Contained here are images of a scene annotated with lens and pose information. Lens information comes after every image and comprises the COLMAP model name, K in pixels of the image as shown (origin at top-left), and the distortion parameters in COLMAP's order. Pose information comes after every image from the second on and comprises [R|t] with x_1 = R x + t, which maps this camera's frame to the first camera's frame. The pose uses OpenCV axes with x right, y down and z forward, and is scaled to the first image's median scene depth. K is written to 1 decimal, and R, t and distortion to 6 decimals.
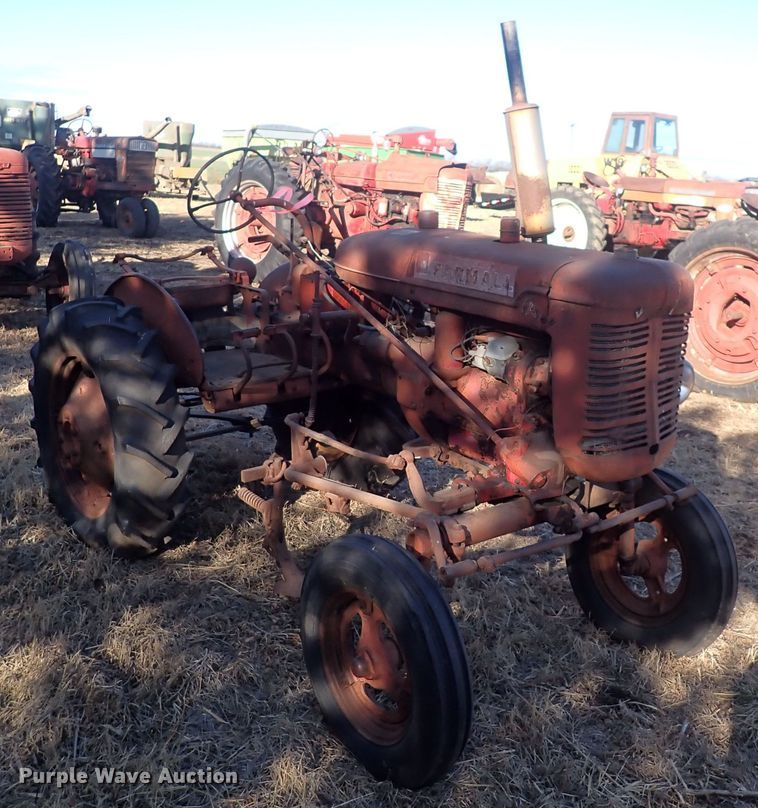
lens RADIAL K [[938.6, 0, 423.9], [0, 938.6, 340.9], [0, 0, 1]] dist [0.008511, 0.000000]
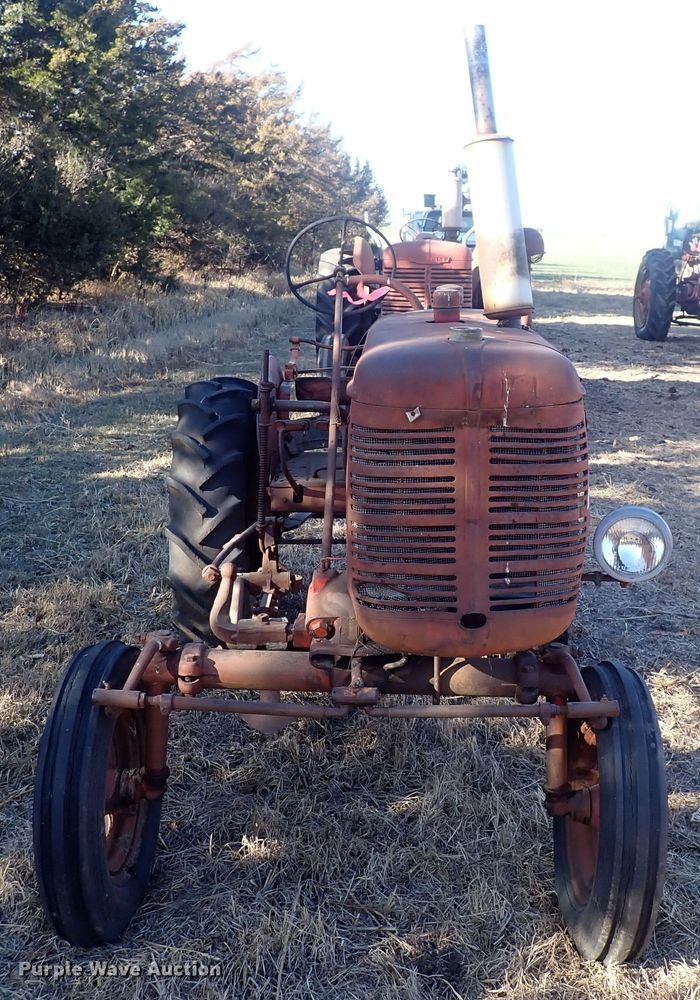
lens RADIAL K [[1117.5, 0, 418.8], [0, 1117.5, 466.3], [0, 0, 1]] dist [-0.004869, 0.000000]
pose [[0.774621, 0.111798, -0.622465, 0.262682], [-0.124208, 0.991976, 0.023595, -0.003941], [0.620108, 0.059038, 0.782292, 0.122304]]
